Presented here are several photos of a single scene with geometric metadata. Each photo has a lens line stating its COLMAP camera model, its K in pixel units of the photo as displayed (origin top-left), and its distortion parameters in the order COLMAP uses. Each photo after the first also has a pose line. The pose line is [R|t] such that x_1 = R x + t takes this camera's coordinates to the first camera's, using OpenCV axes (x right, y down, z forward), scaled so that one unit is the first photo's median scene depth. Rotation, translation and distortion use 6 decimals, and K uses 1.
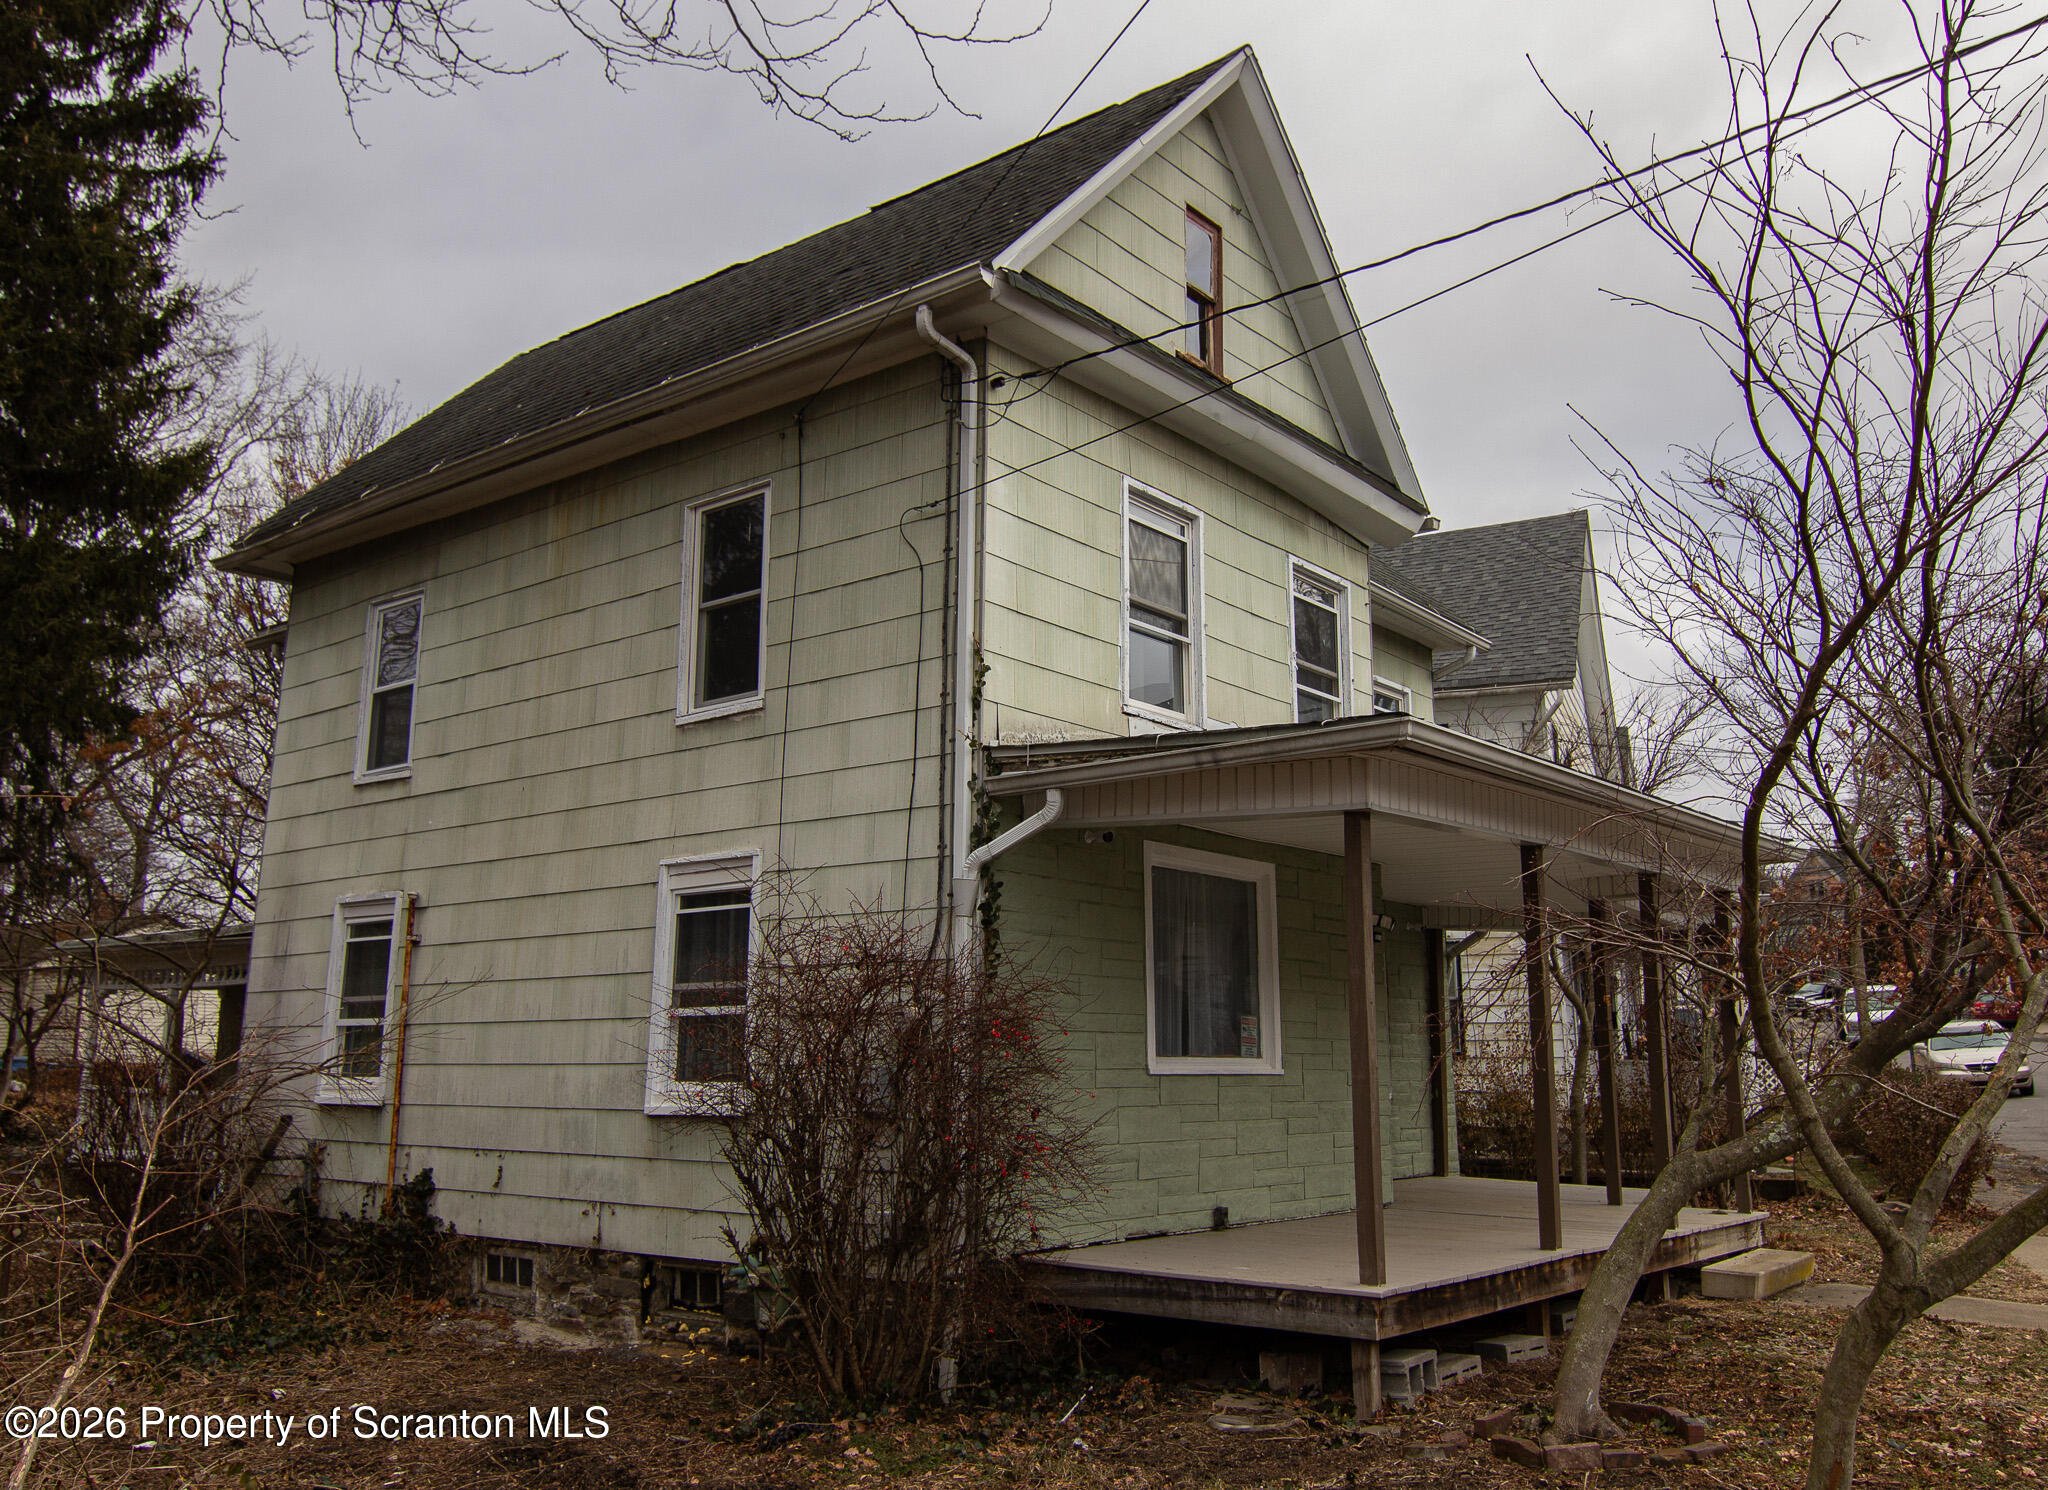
lens RADIAL K [[1692.6, 0, 1023.6], [0, 1692.6, 743.9], [0, 0, 1]] dist [-0.019444, -0.009899]
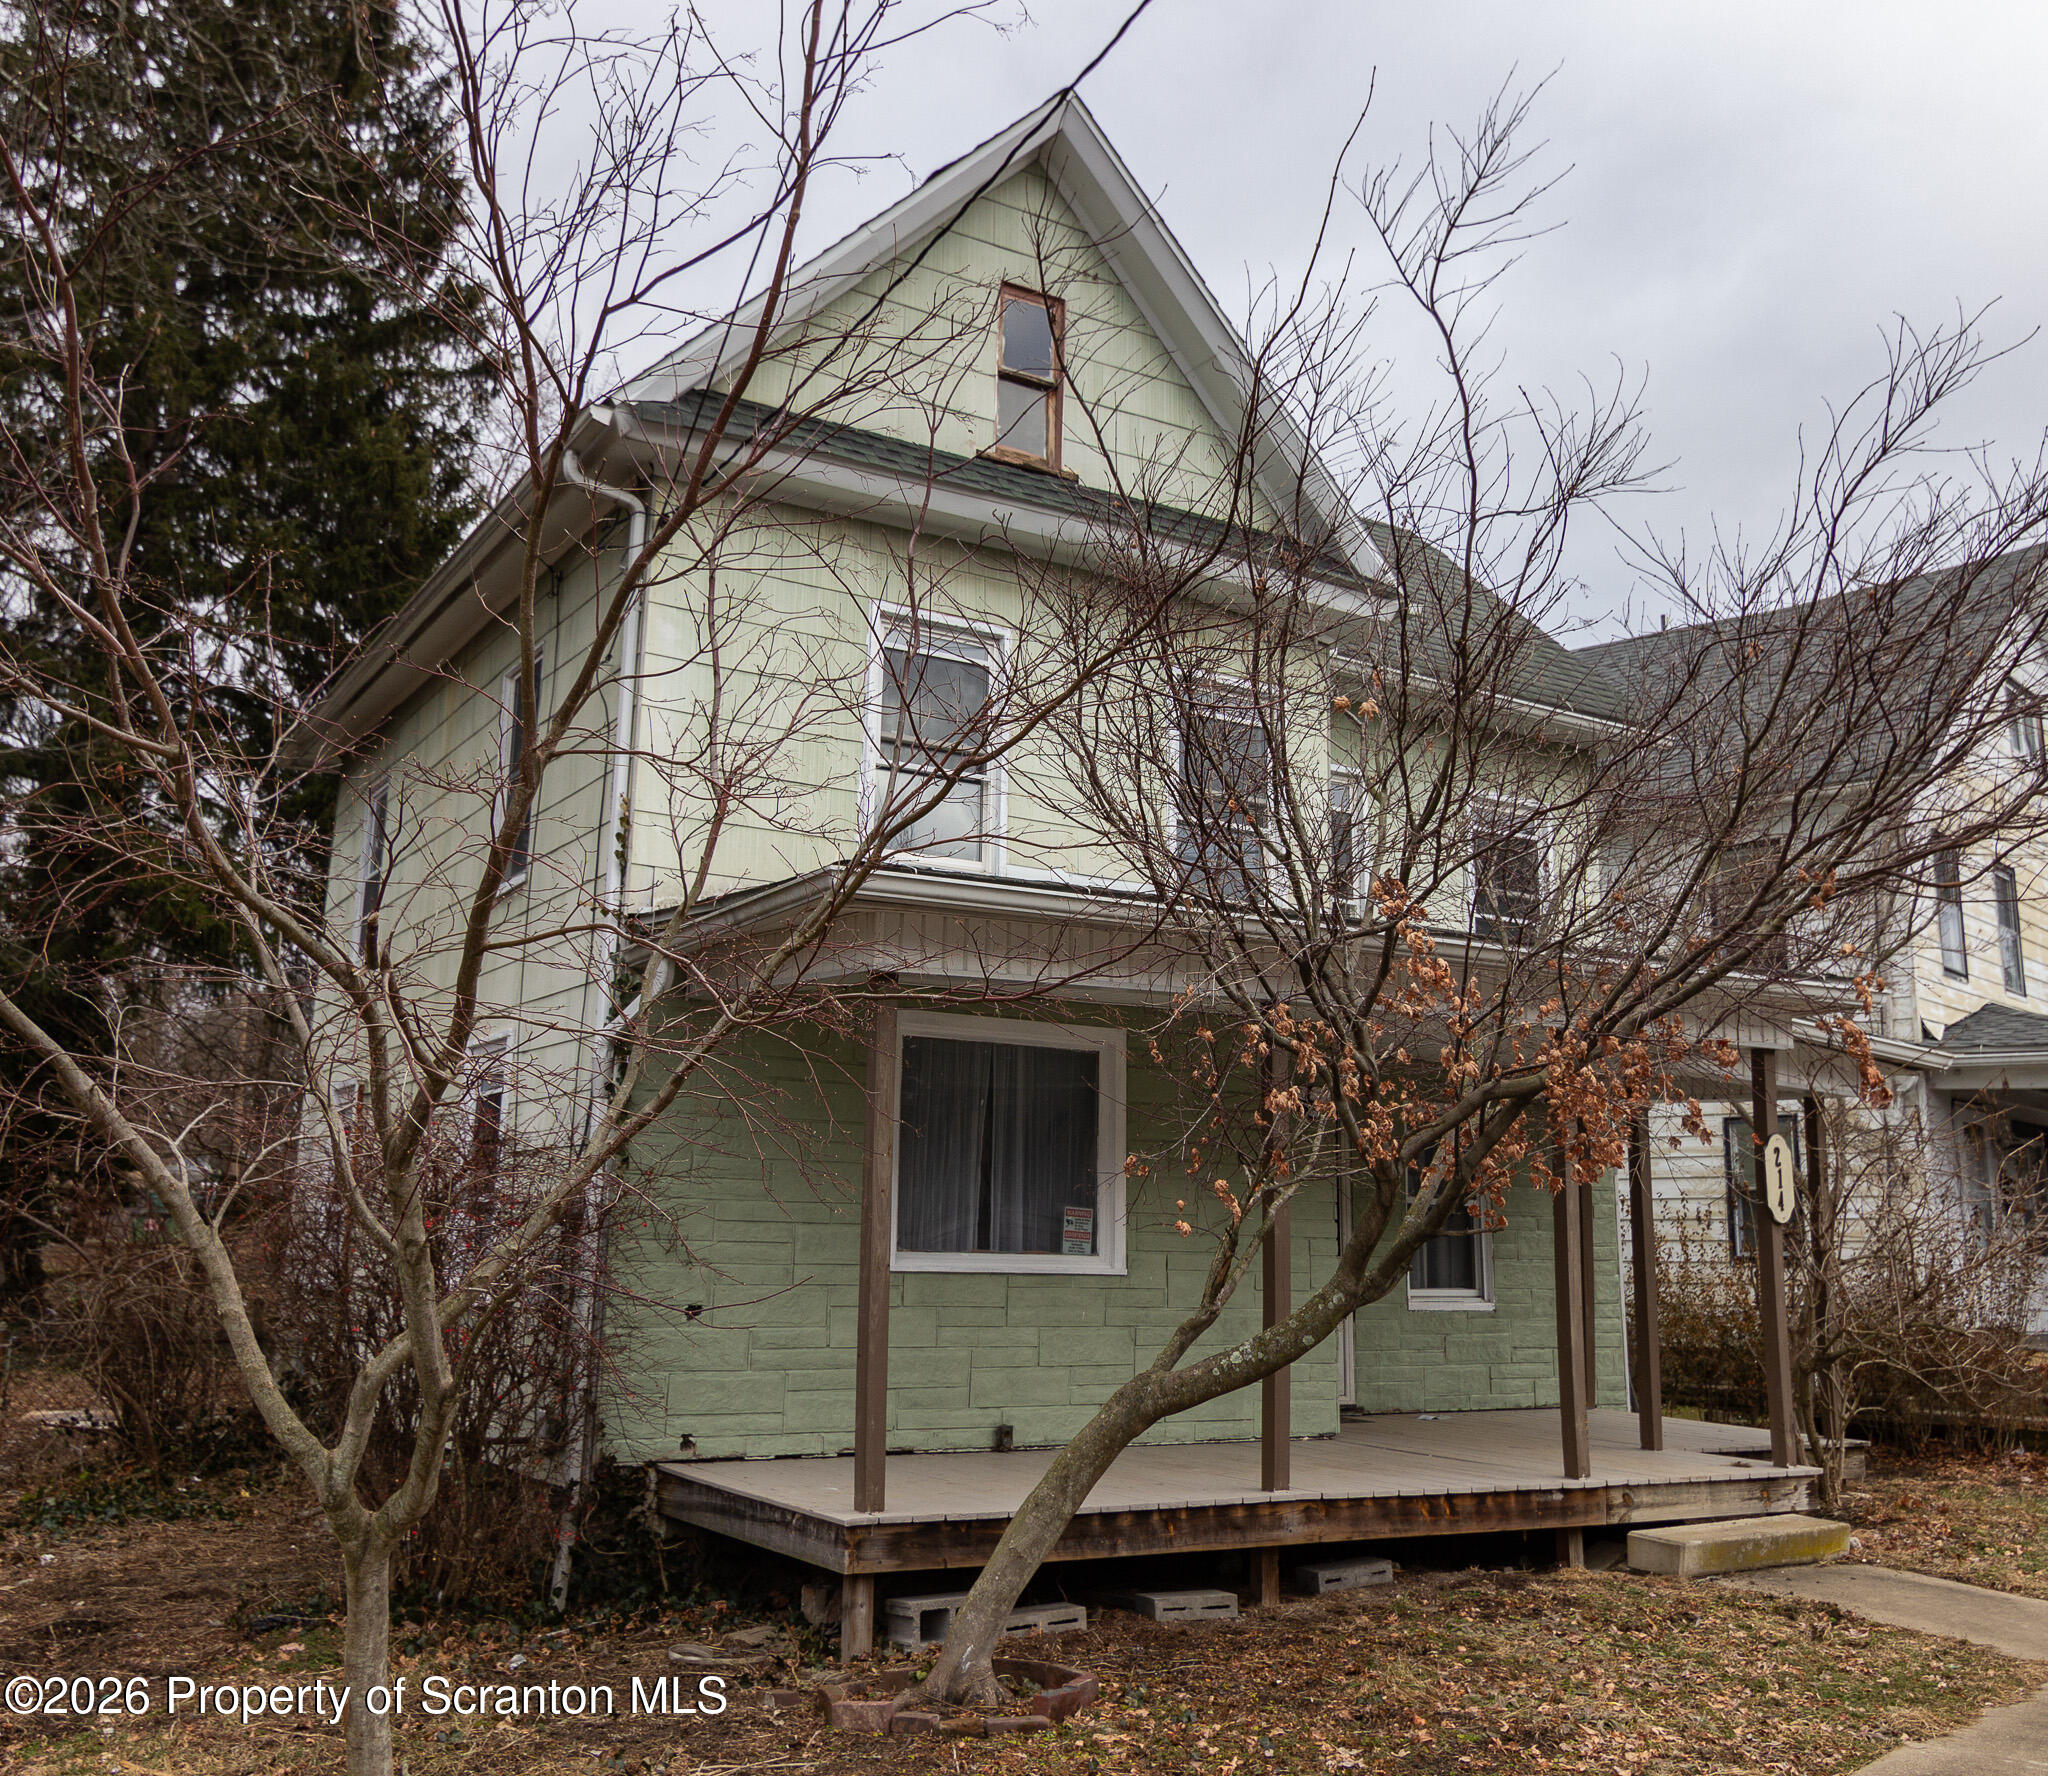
lens RADIAL K [[1911.6, 0, 1025.5], [0, 1911.6, 885.2], [0, 0, 1]] dist [-0.002251, 0.000000]
pose [[0.941949, -0.053229, -0.331509, 0.472139], [0.049977, 0.998582, -0.018335, 0.014112], [0.332015, 0.000703, 0.943274, 0.071204]]
